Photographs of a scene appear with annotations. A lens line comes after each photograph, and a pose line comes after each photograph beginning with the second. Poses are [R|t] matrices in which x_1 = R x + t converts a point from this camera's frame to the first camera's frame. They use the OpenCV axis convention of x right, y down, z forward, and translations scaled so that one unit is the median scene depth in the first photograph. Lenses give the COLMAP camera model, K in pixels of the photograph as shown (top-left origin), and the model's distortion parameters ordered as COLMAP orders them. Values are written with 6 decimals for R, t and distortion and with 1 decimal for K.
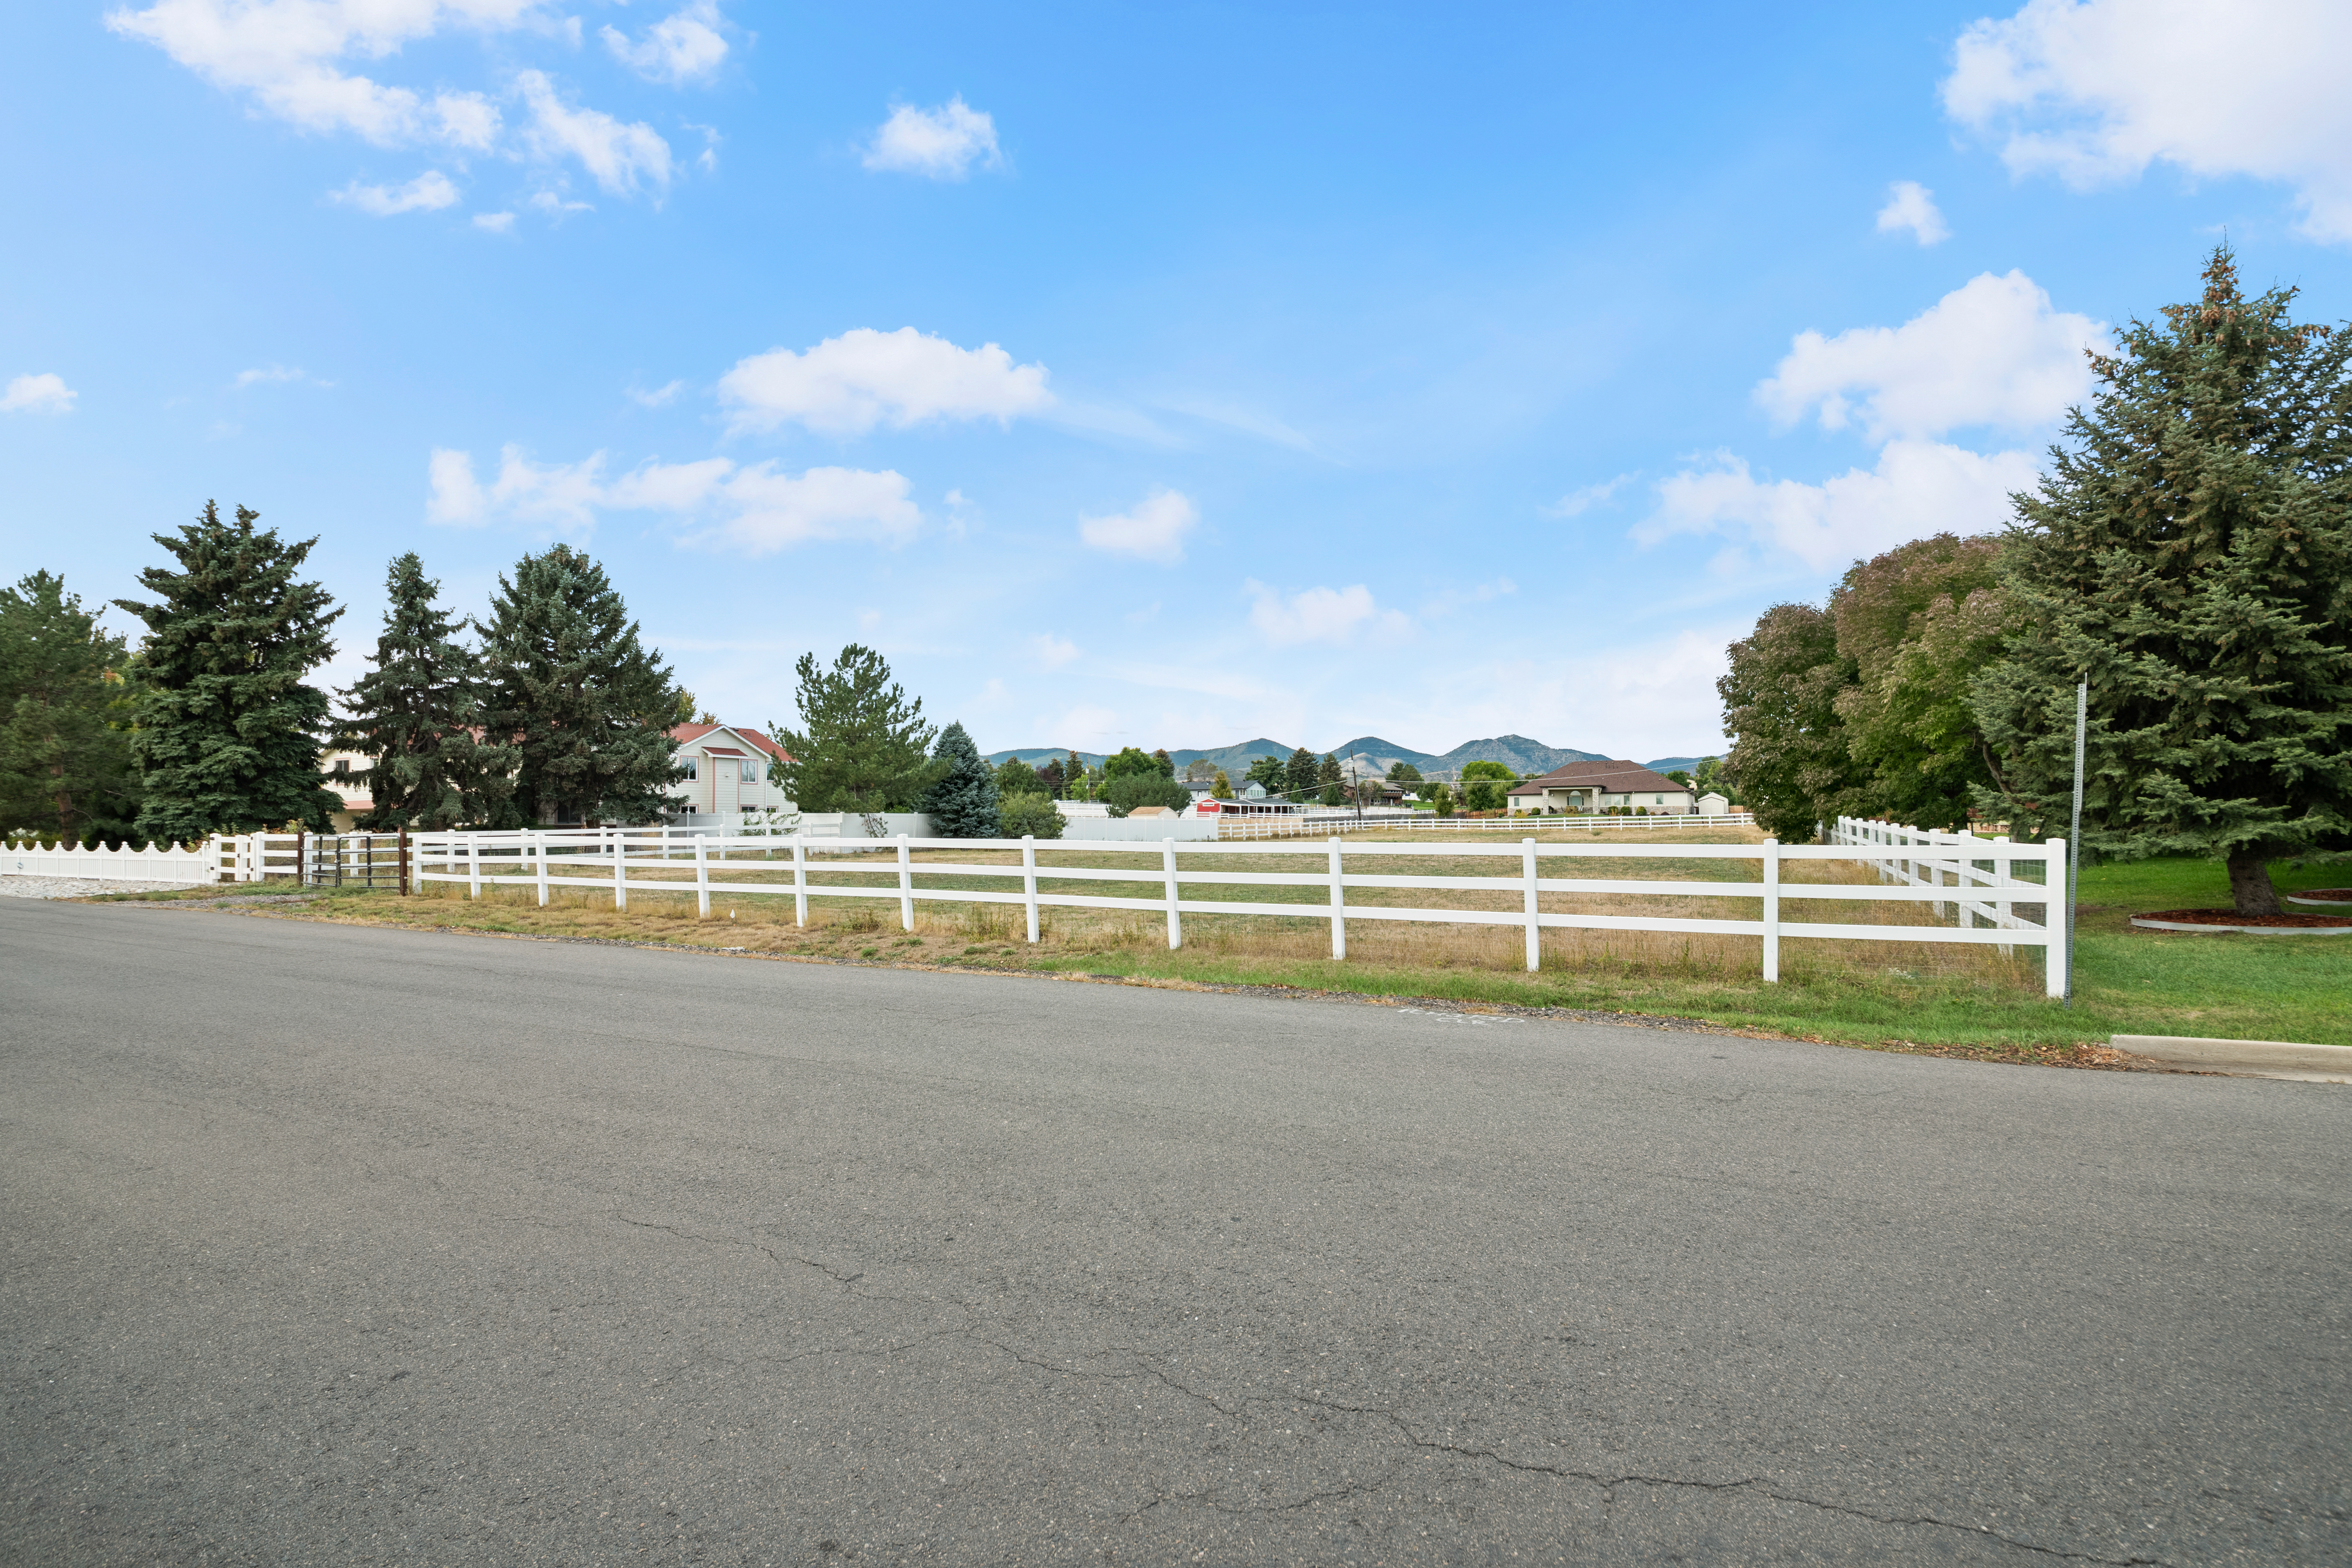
lens RADIAL K [[1046.7, 0, 1169.2], [0, 1046.7, 777.1], [0, 0, 1]] dist [-0.001205, -0.000635]
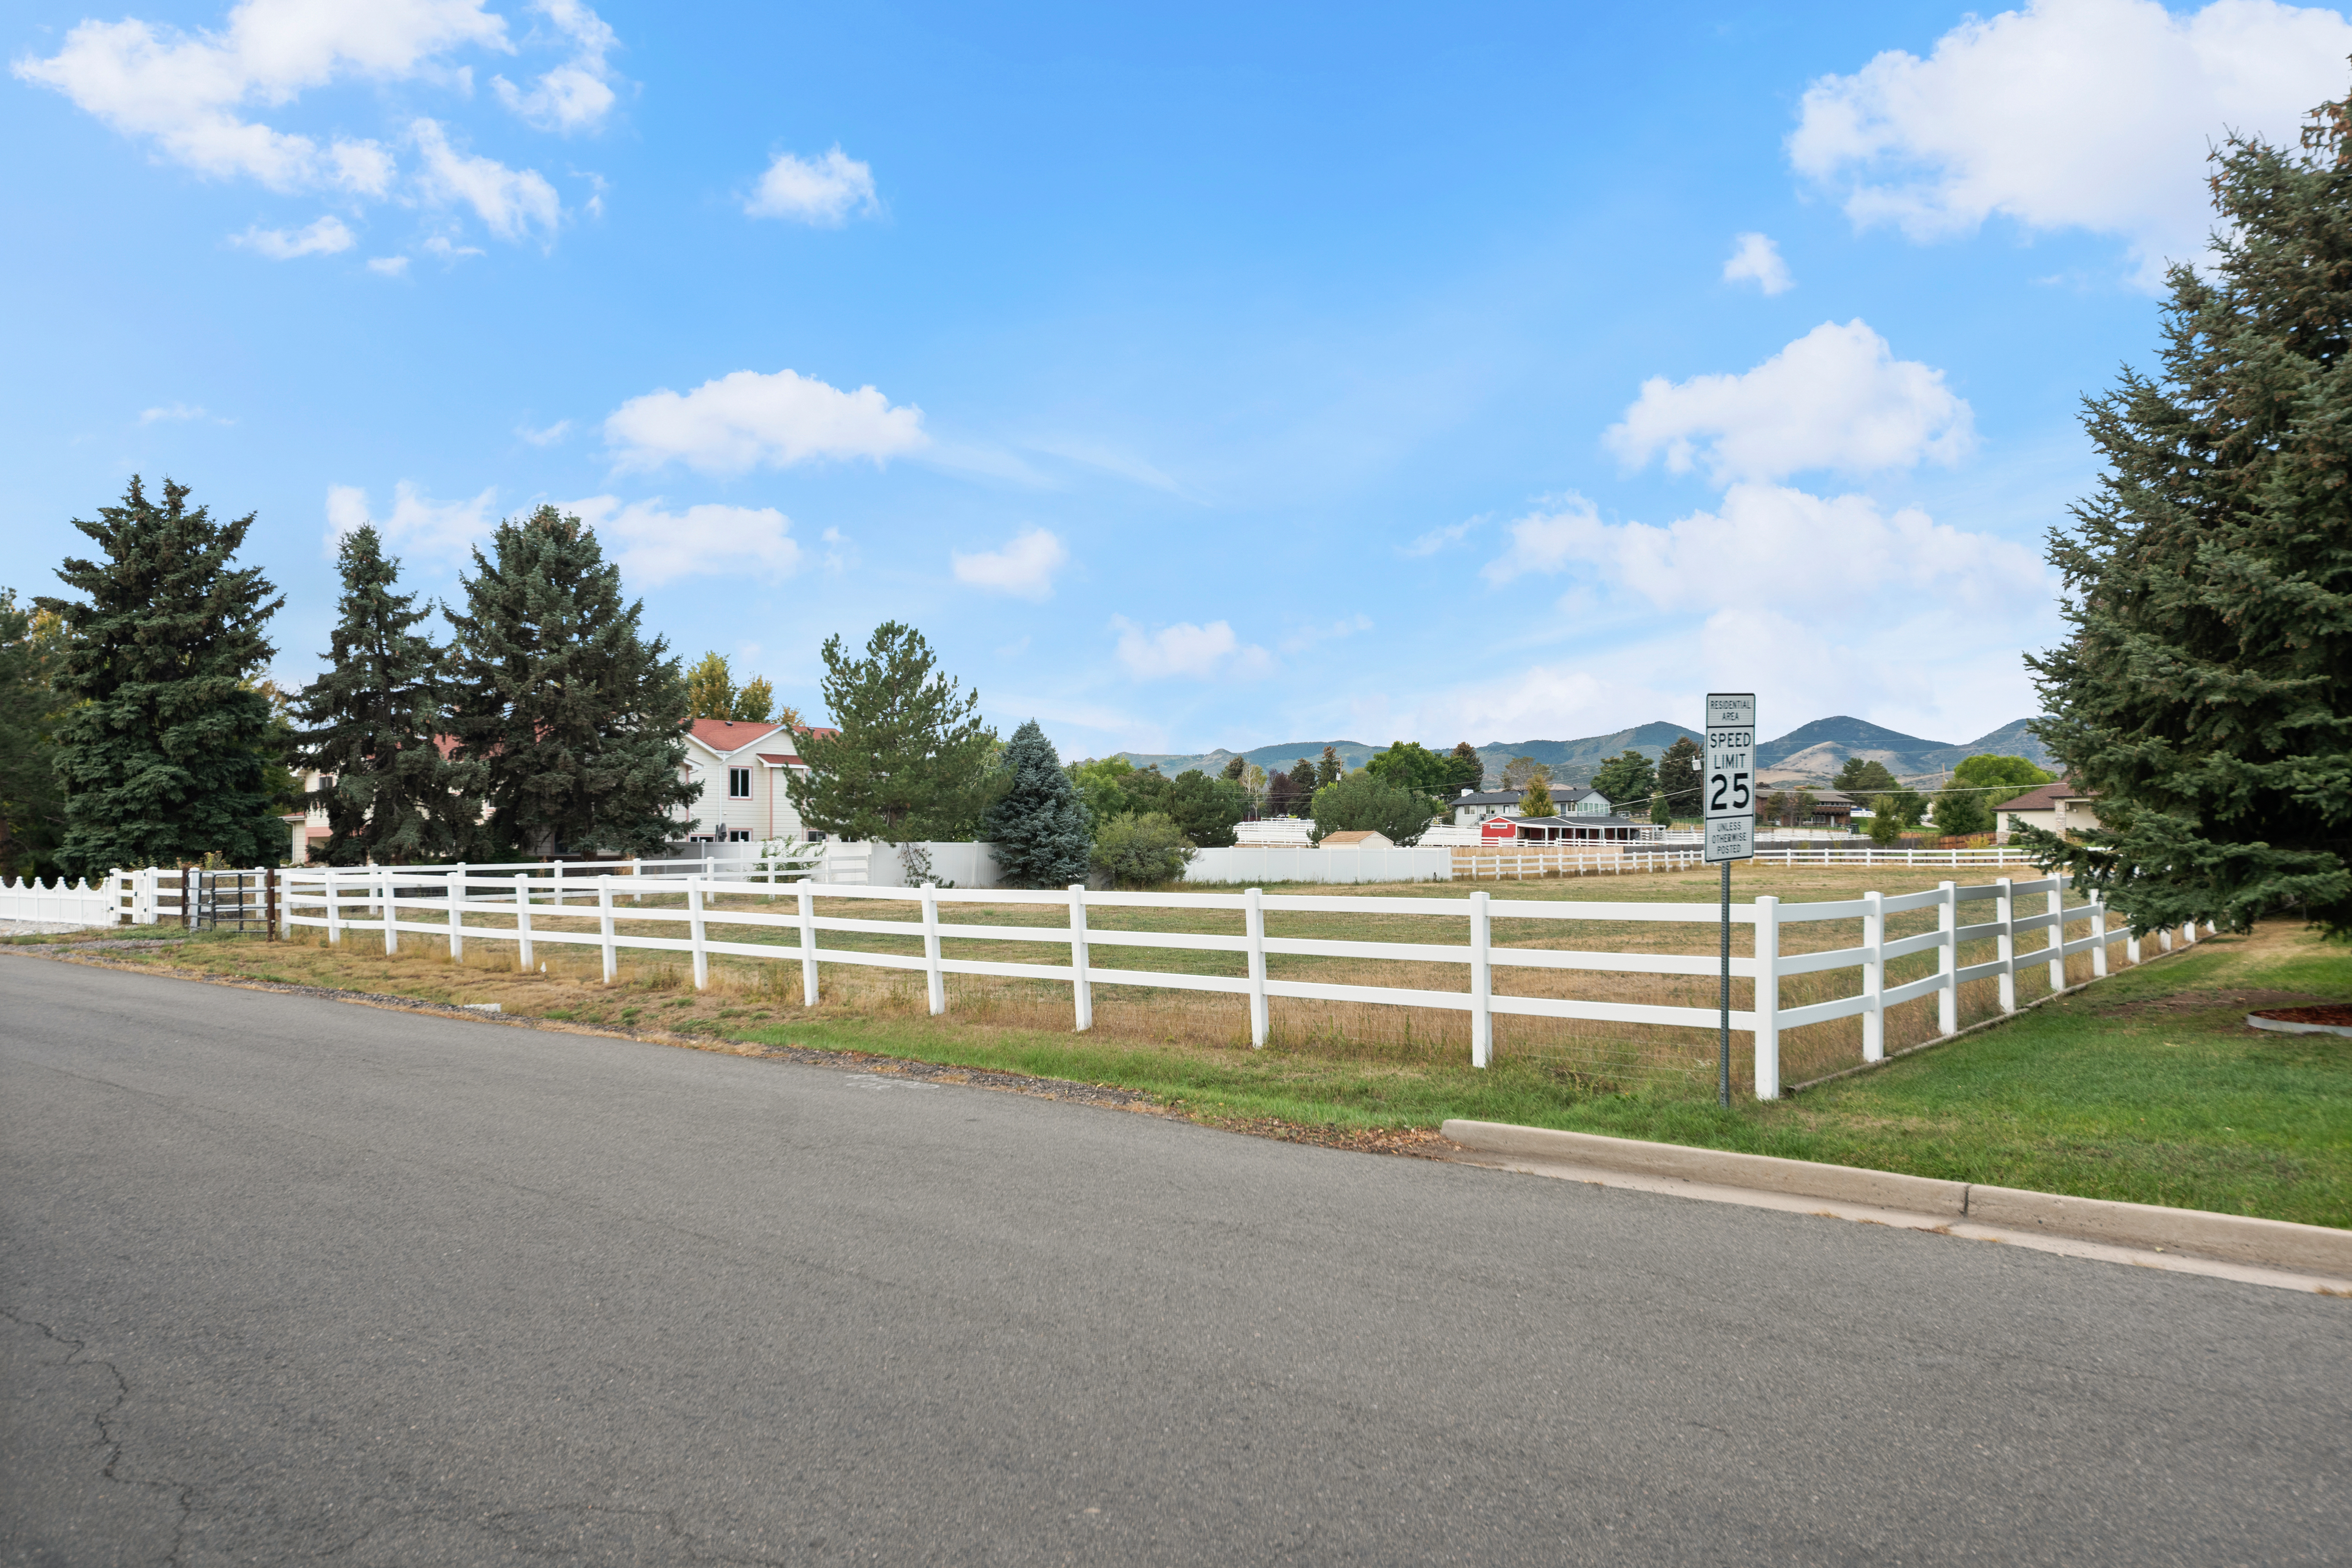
lens RADIAL K [[1525.1, 0, 1176.0], [0, 1525.1, 784.0], [0, 0, 1]] dist [0.048848, 0.002132]
pose [[0.976244, -0.006709, -0.216569, 0.159693], [0.006765, 0.999977, -0.000484, -0.006869], [0.216567, -0.000993, 0.976267, -0.053204]]
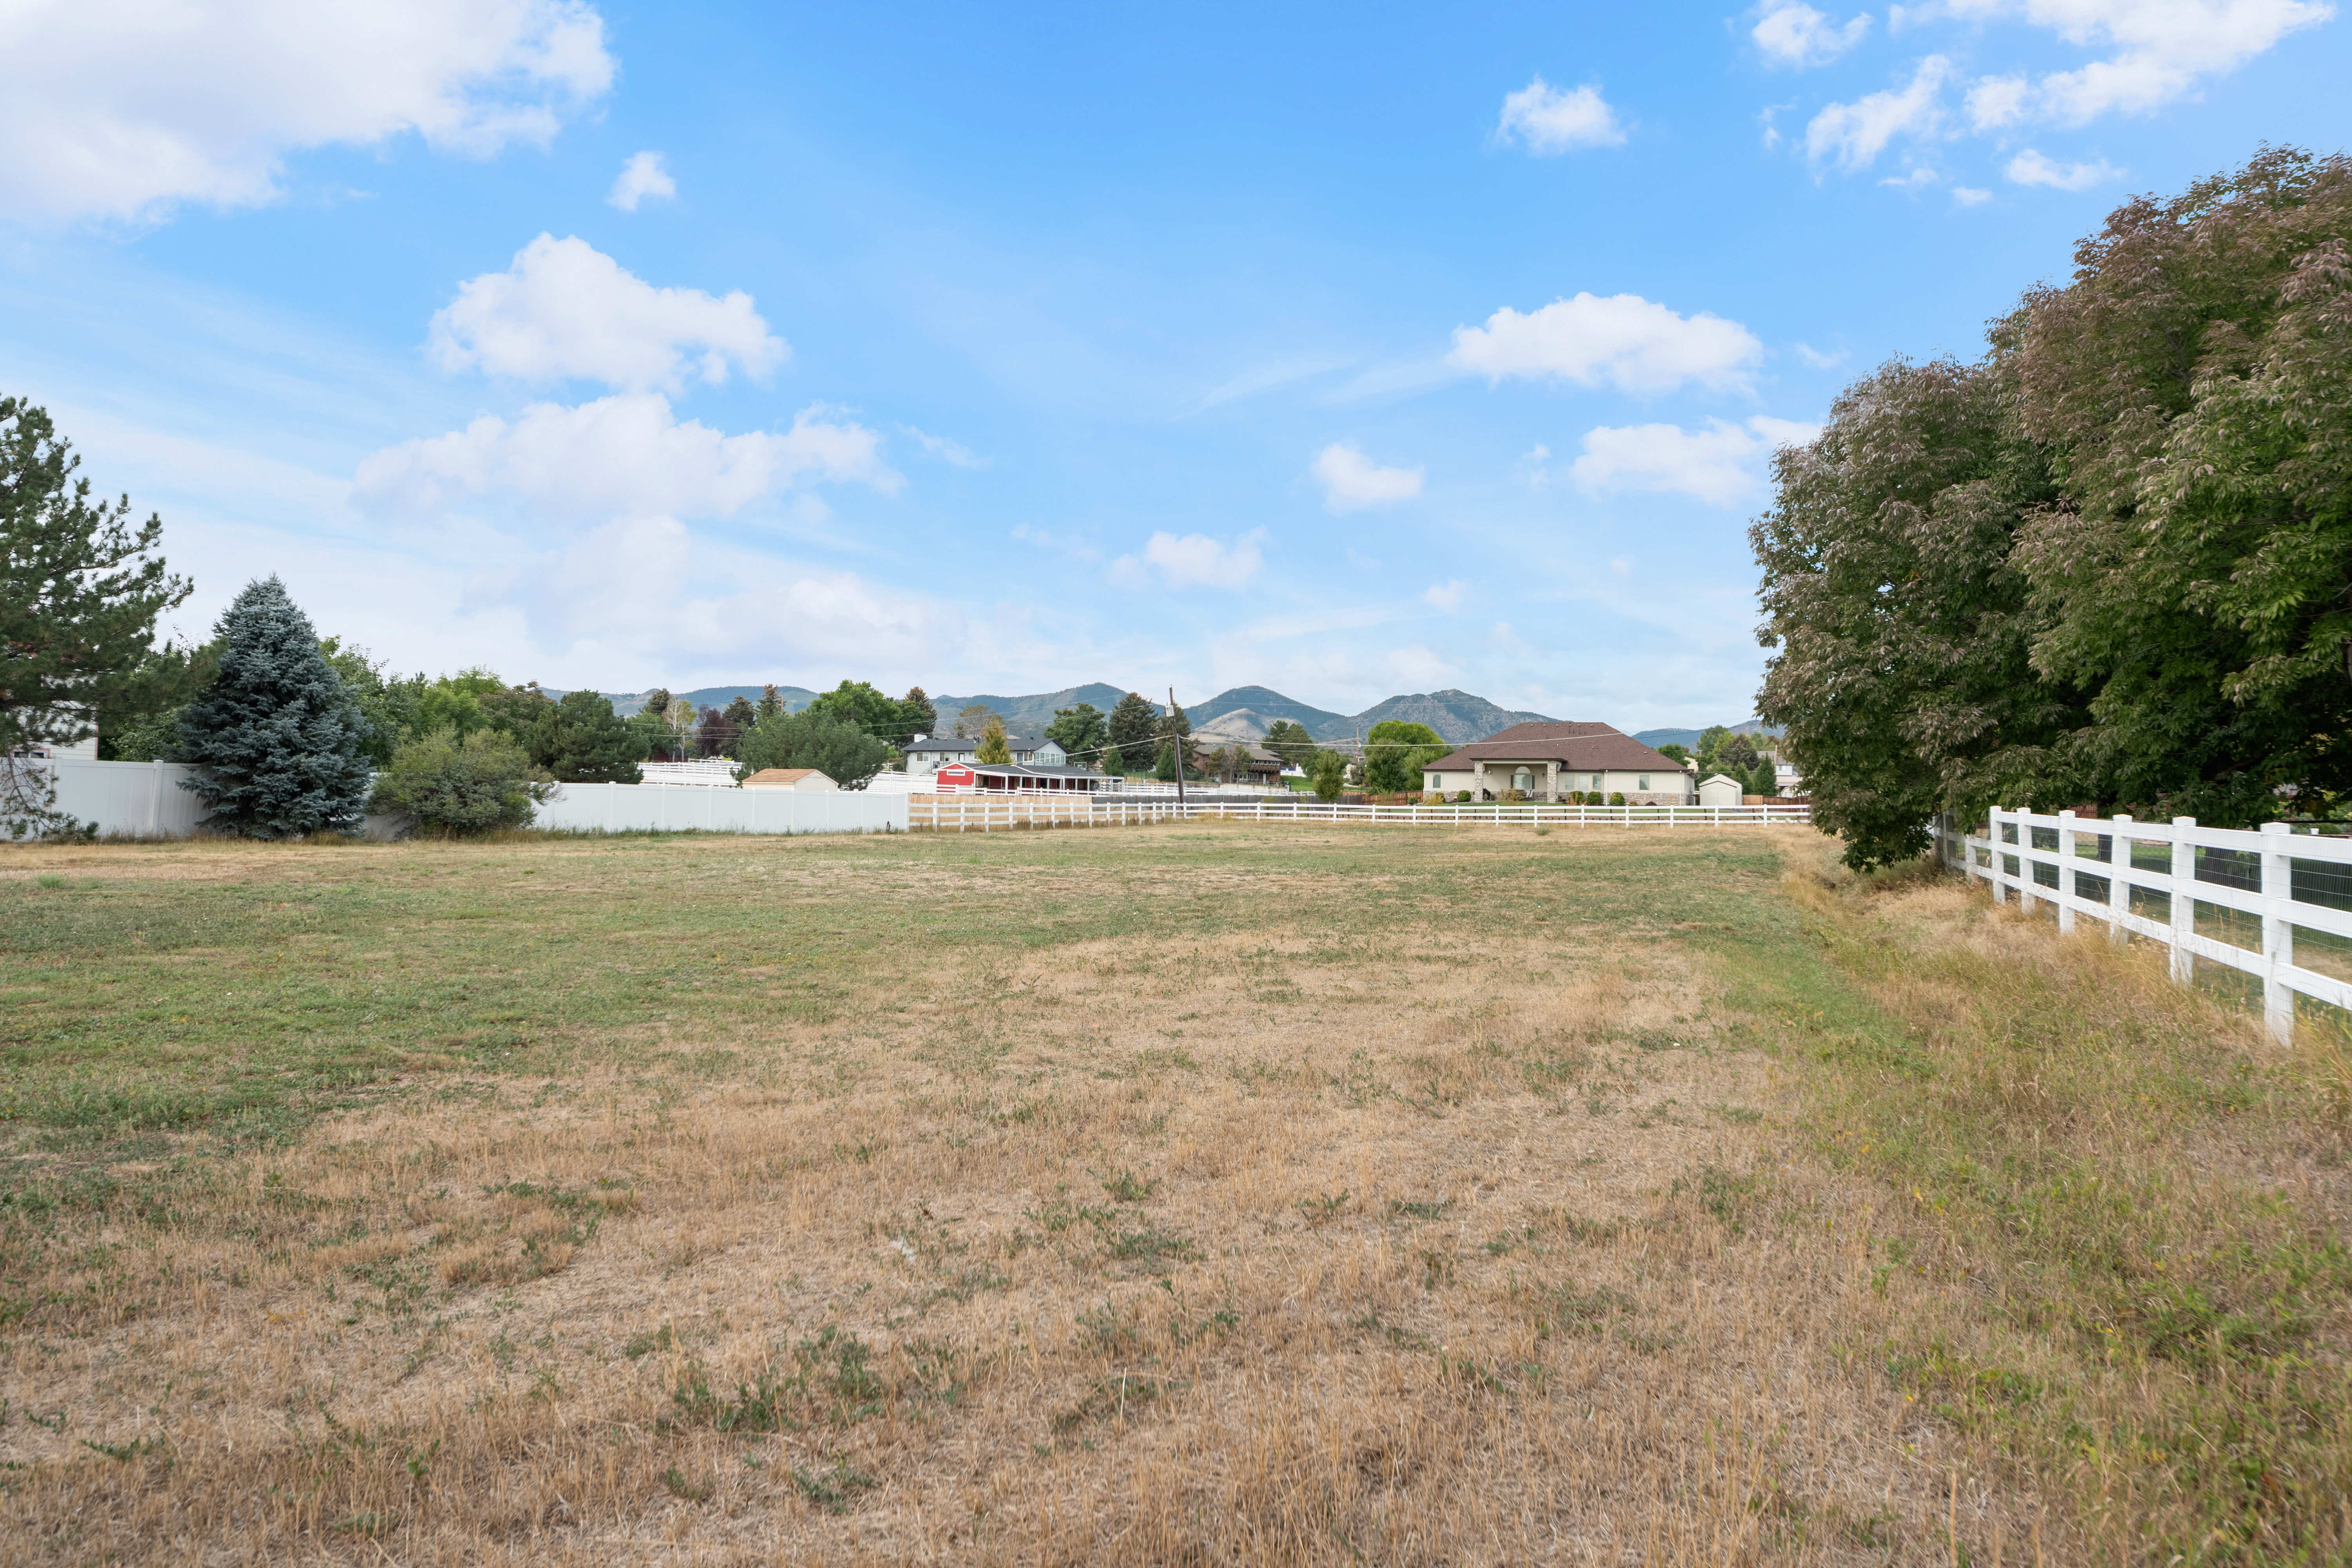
lens RADIAL K [[1525.1, 0, 1176.0], [0, 1525.1, 784.0], [0, 0, 1]] dist [0.048848, 0.002132]
pose [[0.989978, 0.024478, 0.139085, 0.136114], [-0.028579, 0.999212, 0.027559, 0.013607], [-0.138301, -0.031258, 0.989897, 0.271169]]
